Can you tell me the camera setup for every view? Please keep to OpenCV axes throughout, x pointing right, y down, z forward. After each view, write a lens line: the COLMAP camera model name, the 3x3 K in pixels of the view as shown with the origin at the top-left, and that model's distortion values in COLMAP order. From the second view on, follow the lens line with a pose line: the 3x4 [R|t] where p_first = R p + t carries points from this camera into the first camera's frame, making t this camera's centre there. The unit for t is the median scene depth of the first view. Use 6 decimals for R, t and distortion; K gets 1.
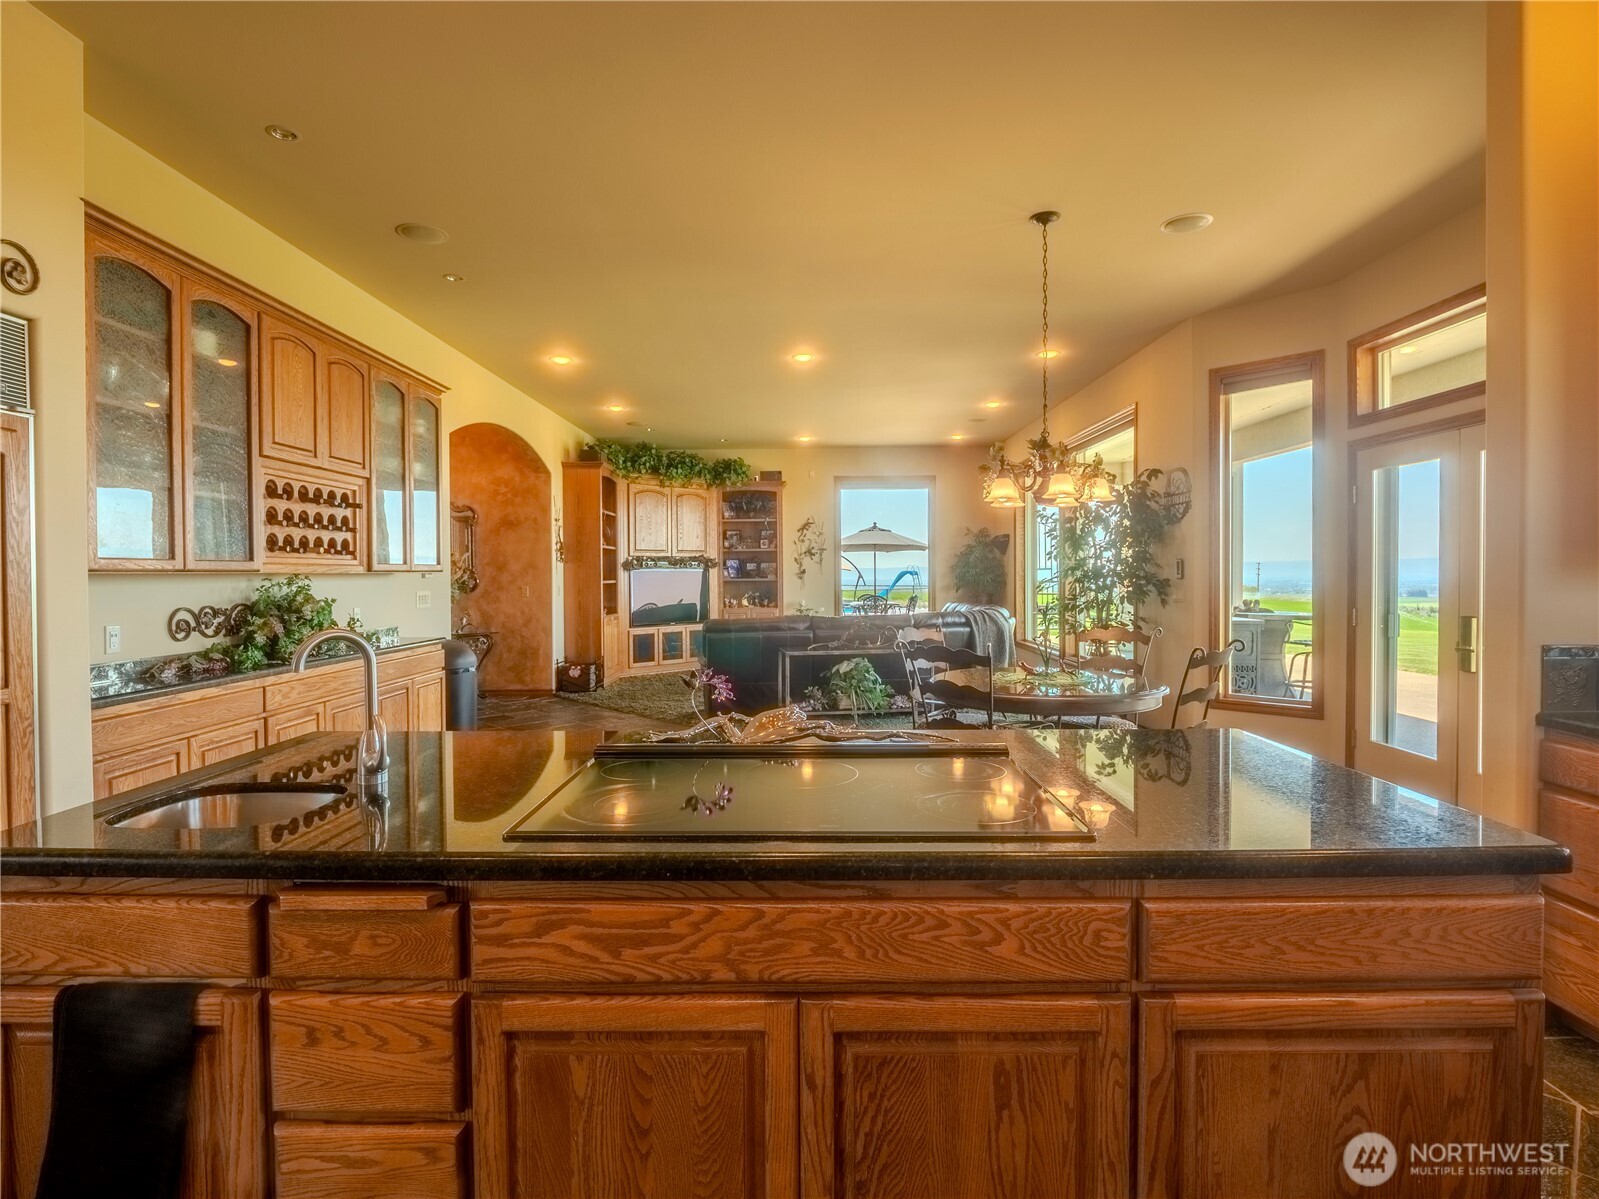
lens RADIAL K [[791.5, 0, 799.5], [0, 791.5, 599.5], [0, 0, 1]] dist [-0.008367, -0.000919]
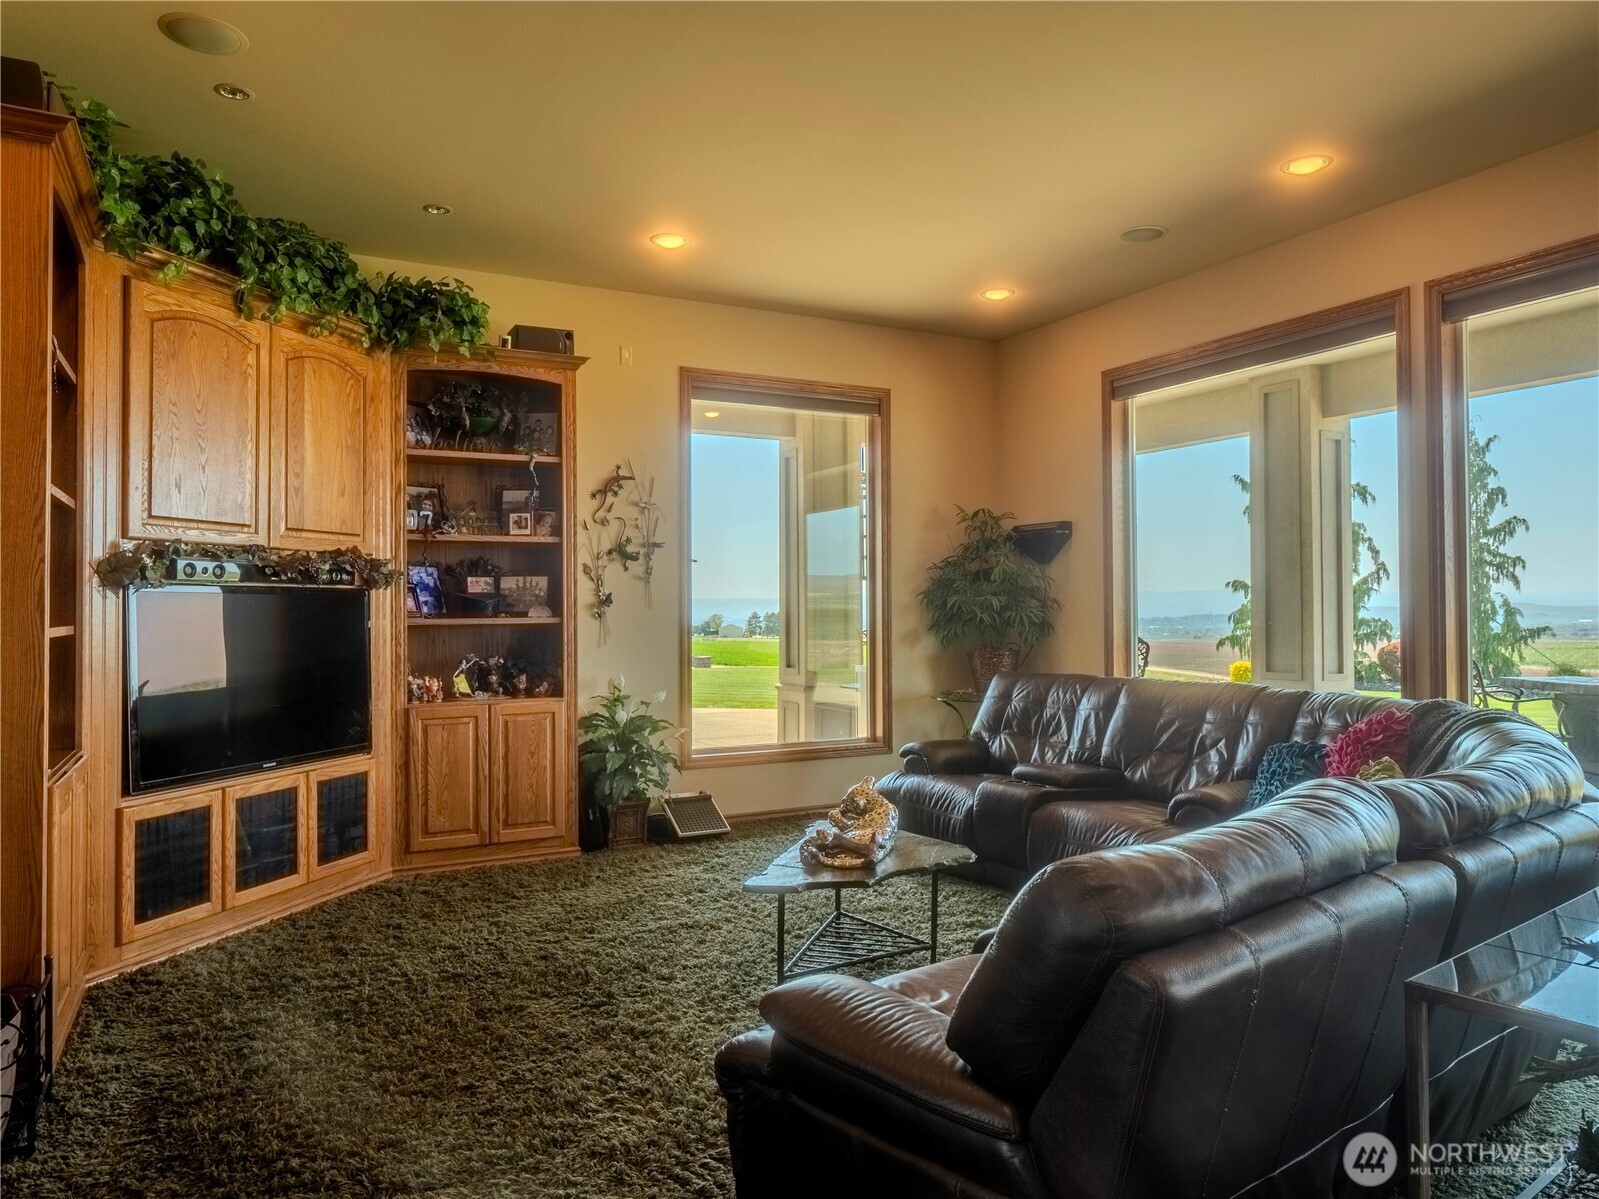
lens RADIAL K [[1074.2, 0, 799.5], [0, 1074.2, 599.5], [0, 0, 1]] dist [0.000618, -0.000086]
pose [[0.878717, 0.005599, 0.477309, -0.171200], [0.016314, 0.998995, -0.041752, -0.012445], [-0.477063, 0.044475, 0.877743, 0.509276]]
